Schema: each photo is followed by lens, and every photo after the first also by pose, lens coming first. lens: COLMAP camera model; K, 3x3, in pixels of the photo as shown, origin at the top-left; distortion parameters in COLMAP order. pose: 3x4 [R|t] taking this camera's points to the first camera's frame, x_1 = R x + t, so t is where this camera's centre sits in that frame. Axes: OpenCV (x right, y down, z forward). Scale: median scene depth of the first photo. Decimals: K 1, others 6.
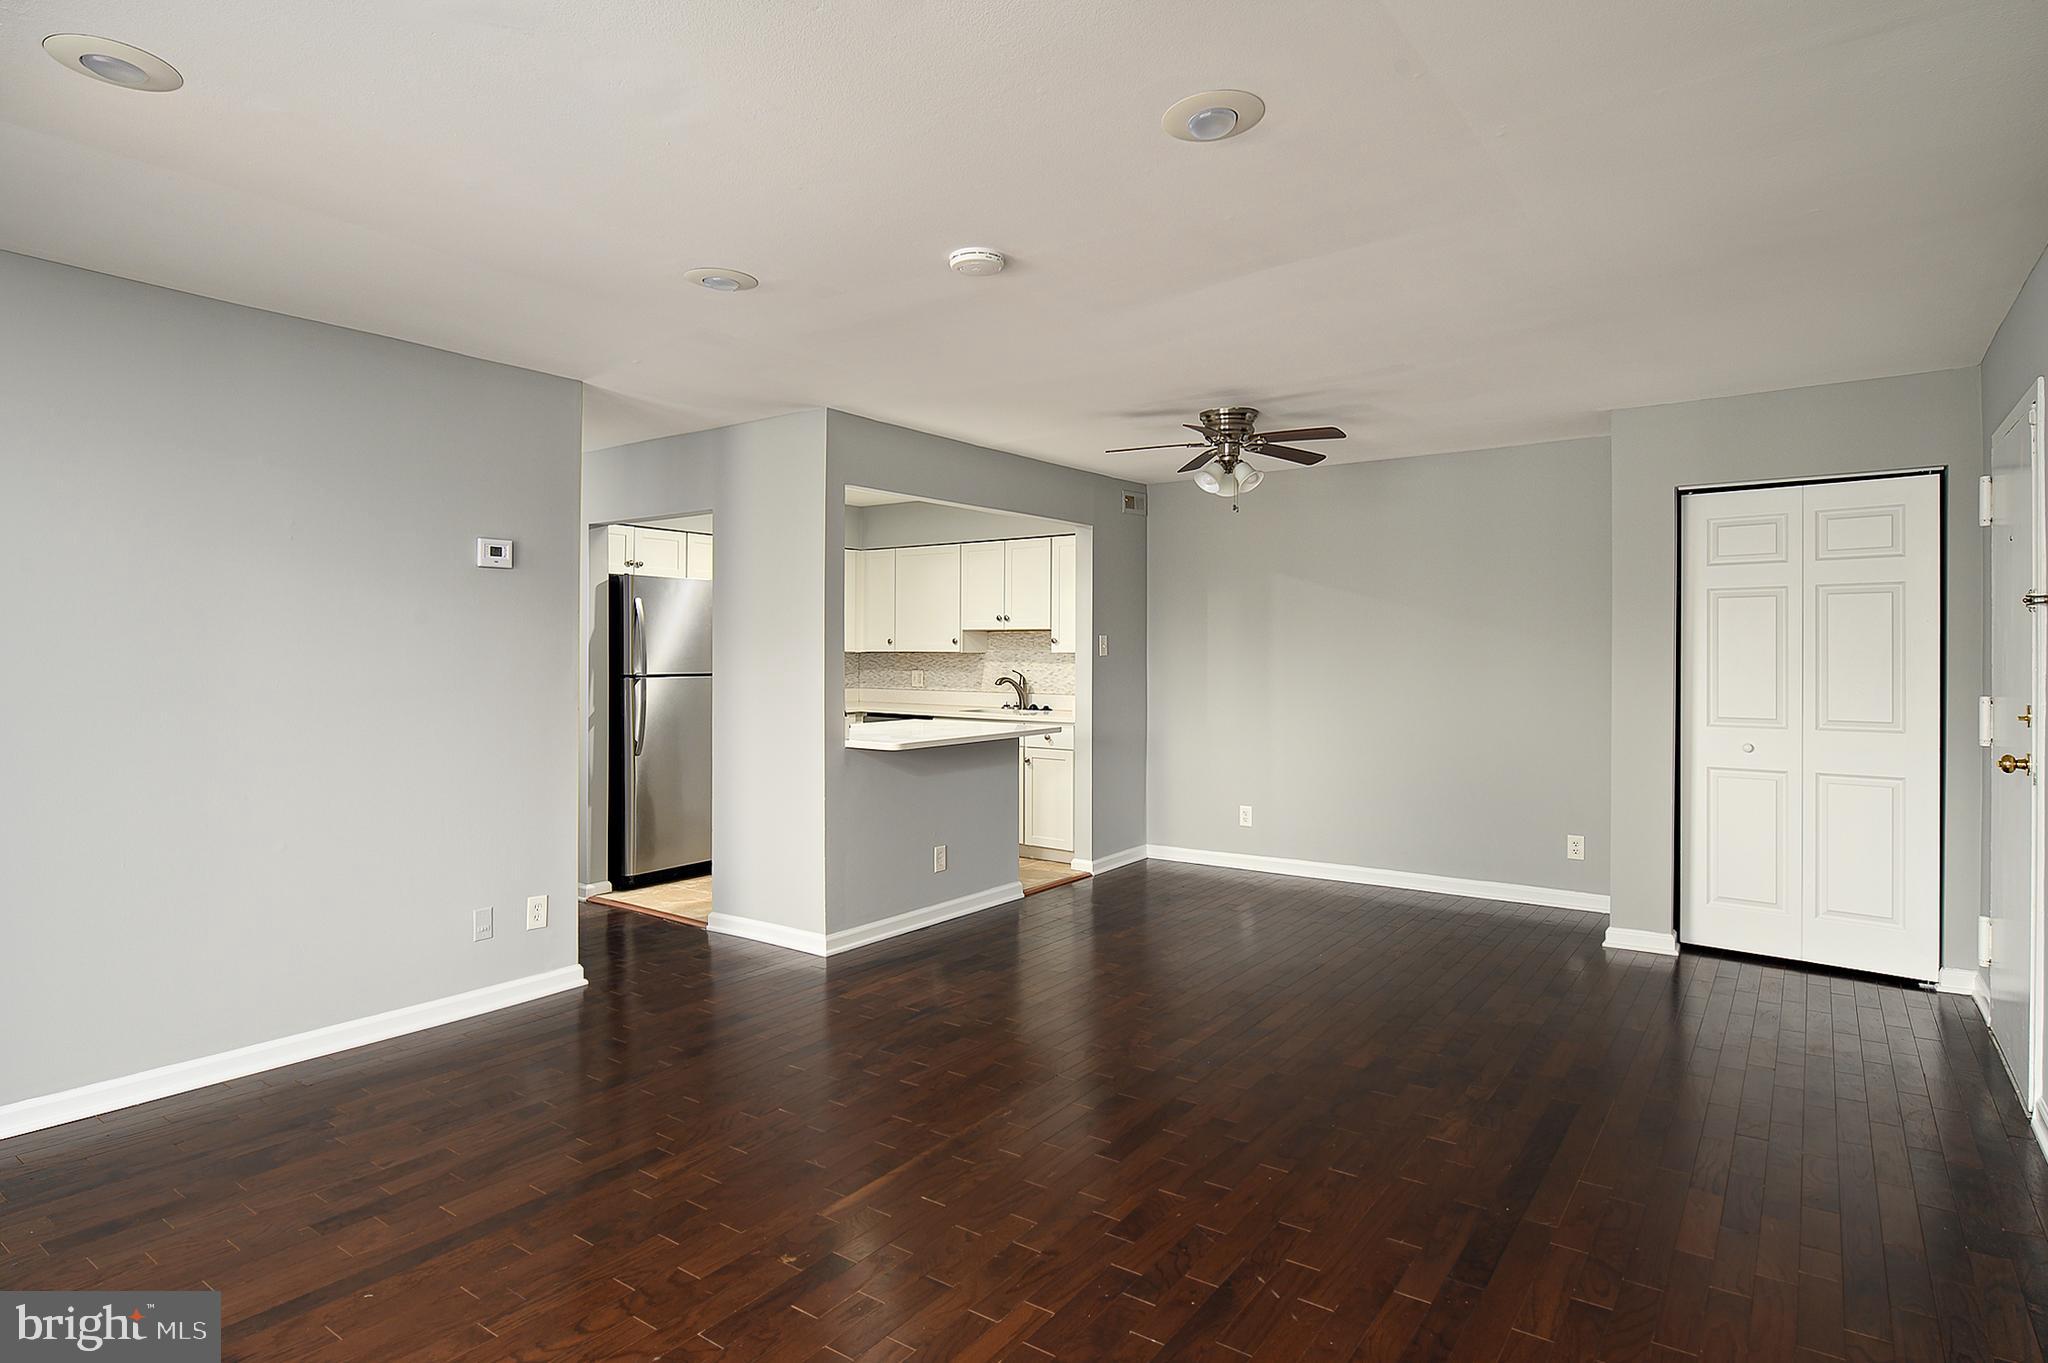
lens RADIAL K [[1100.8, 0, 1026.7], [0, 1100.8, 642.9], [0, 0, 1]] dist [-0.001242, -0.006645]
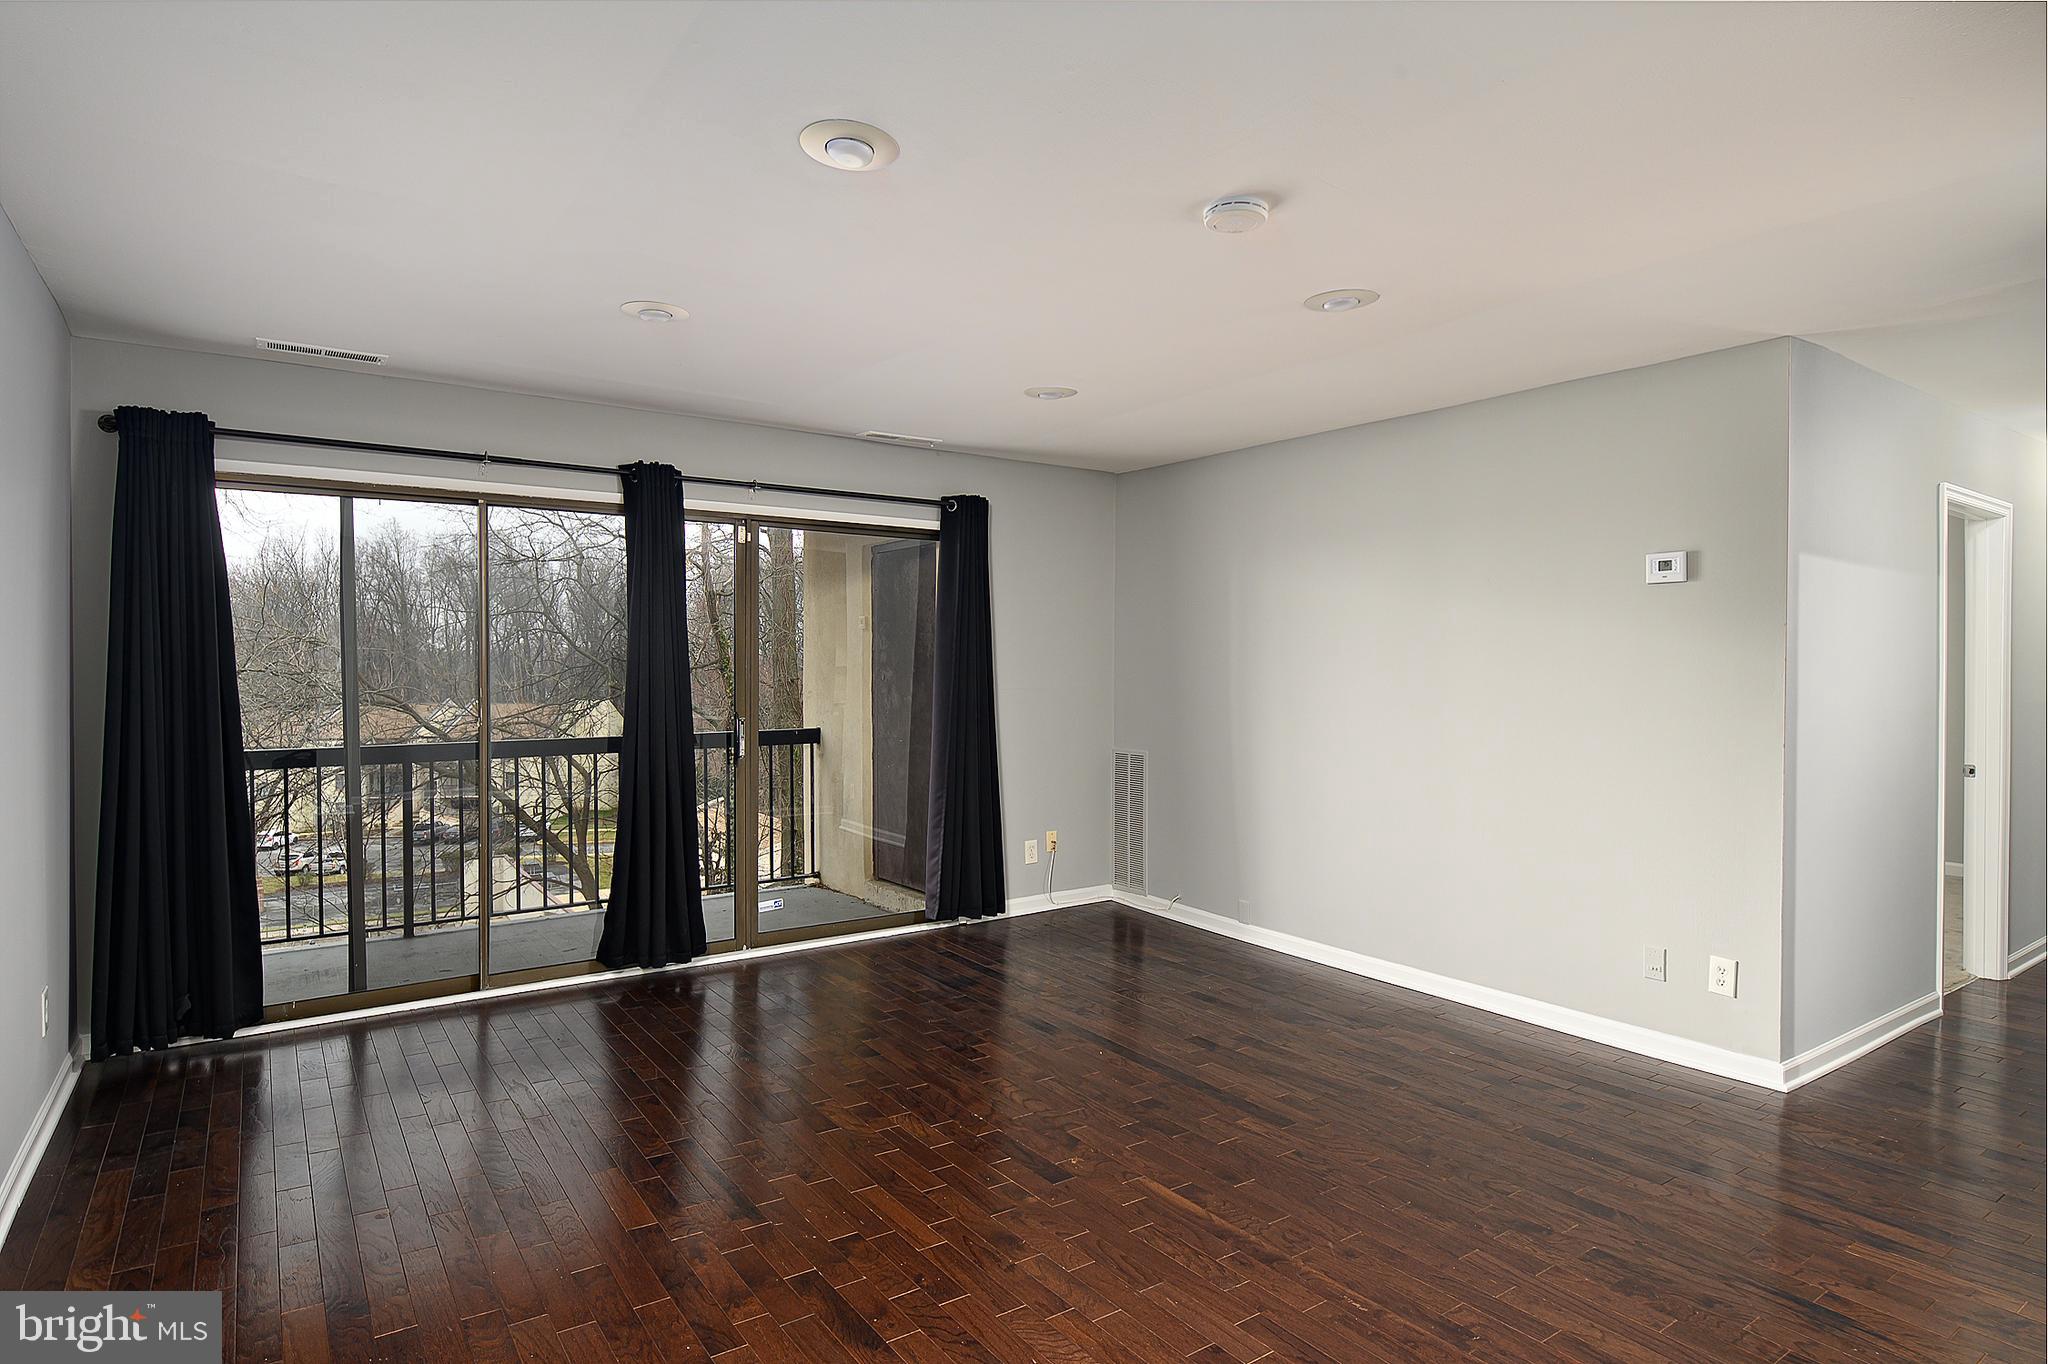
lens RADIAL K [[1100.8, 0, 1012.6], [0, 1100.8, 683.0], [0, 0, 1]] dist [-0.001242, -0.006645]
pose [[-0.333973, 0.010159, -0.942528, 0.470177], [0.004037, 0.999948, 0.009348, 0.003771], [0.942574, -0.000683, -0.333997, 0.650512]]
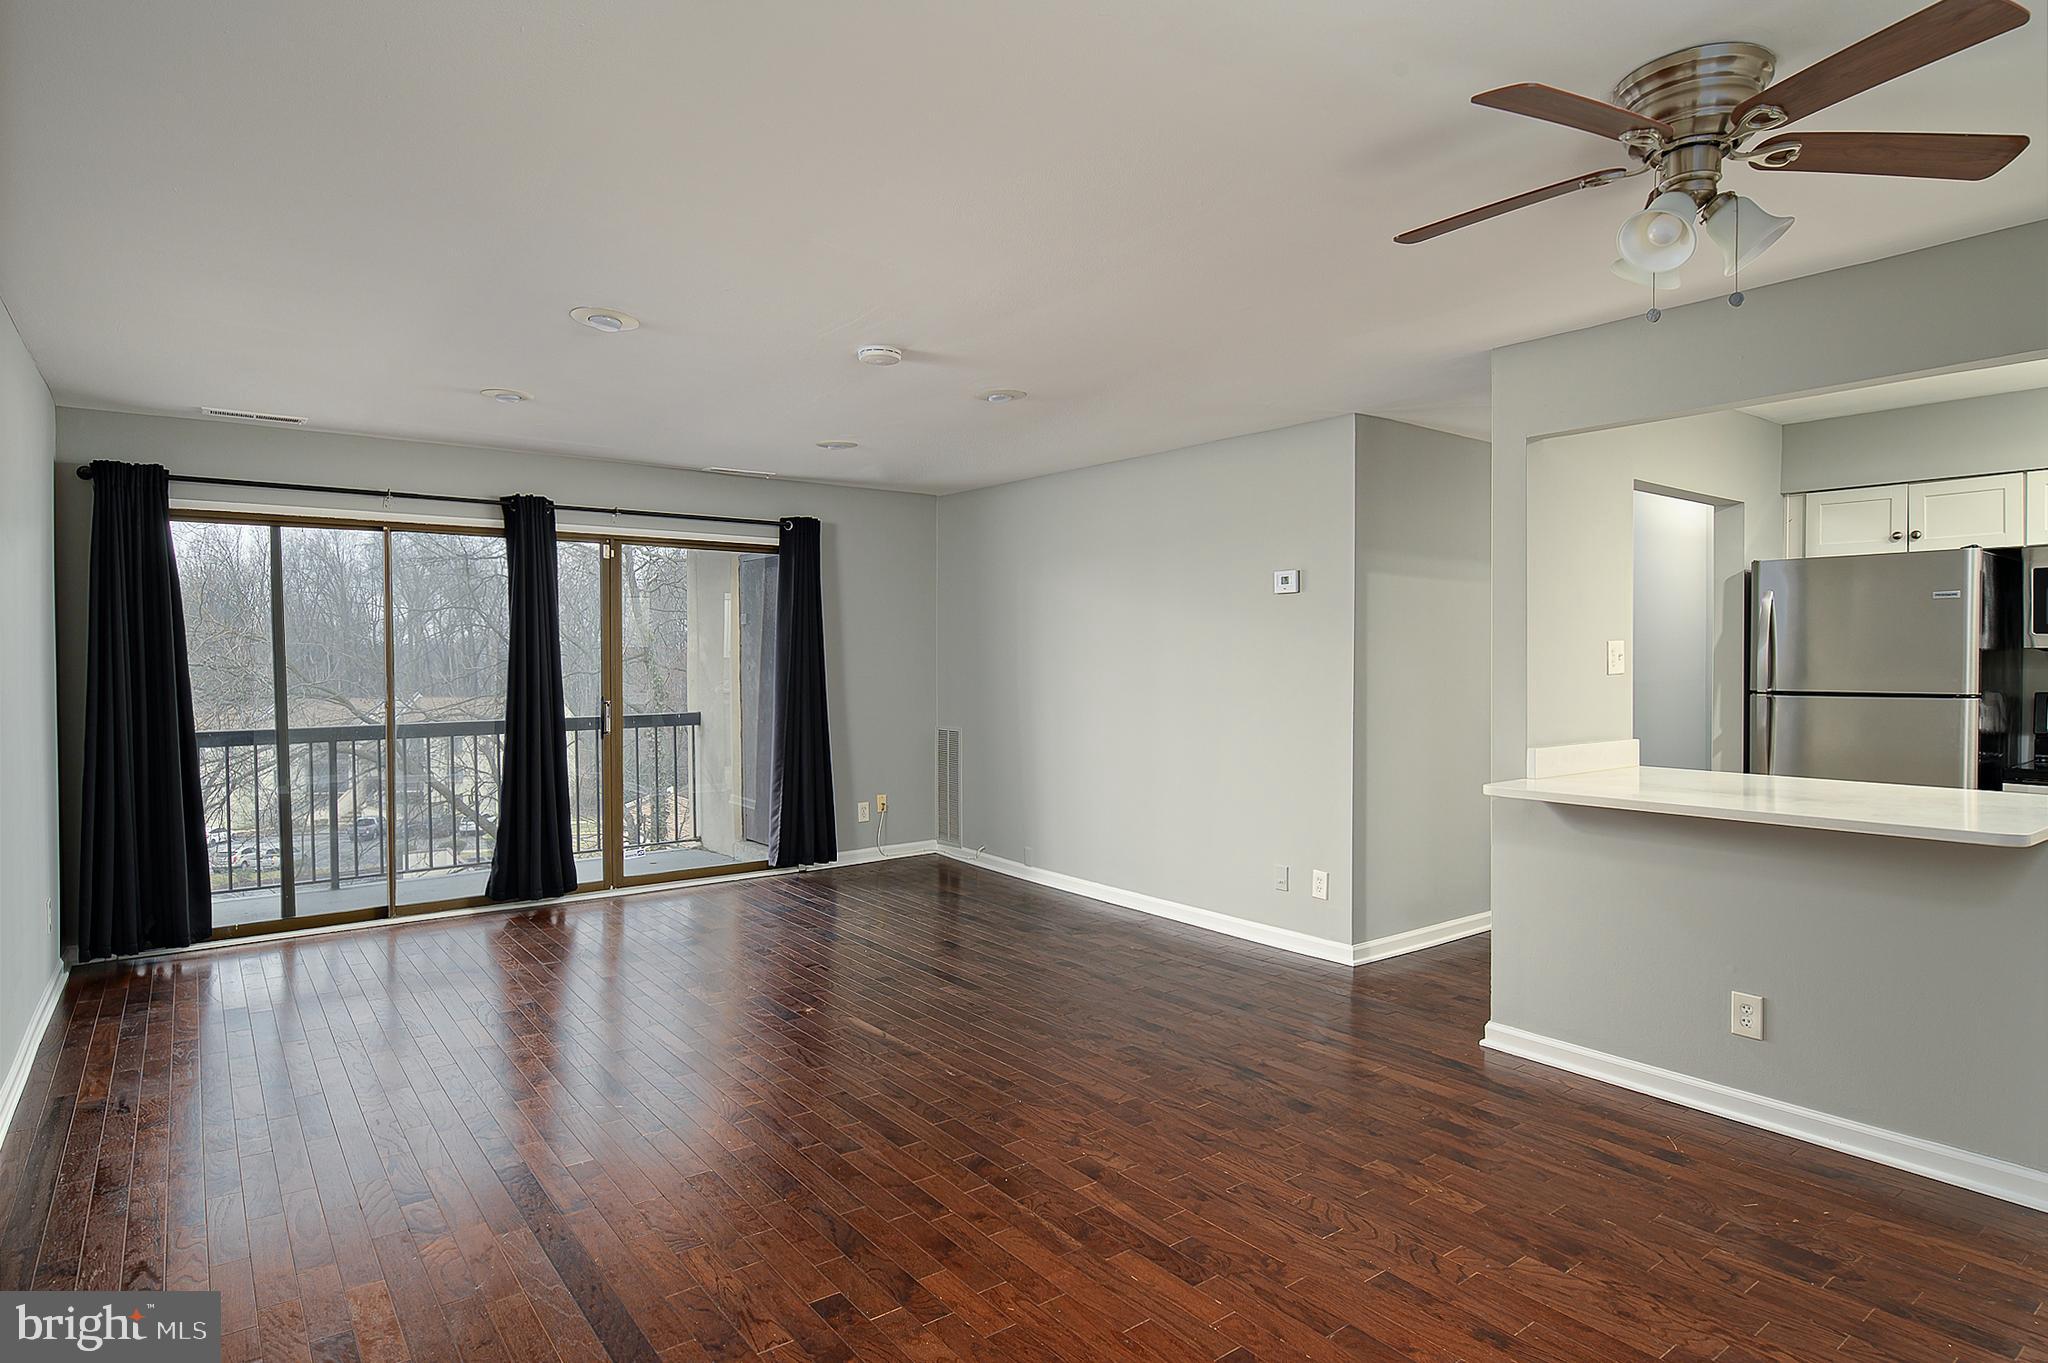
lens RADIAL K [[1100.8, 0, 1010.4], [0, 1100.8, 681.5], [0, 0, 1]] dist [-0.001242, -0.006645]
pose [[-0.296881, 0.018079, -0.954743, 0.650717], [0.009063, 0.999829, 0.016114, 0.006352], [0.954871, -0.003869, -0.296994, 0.881015]]
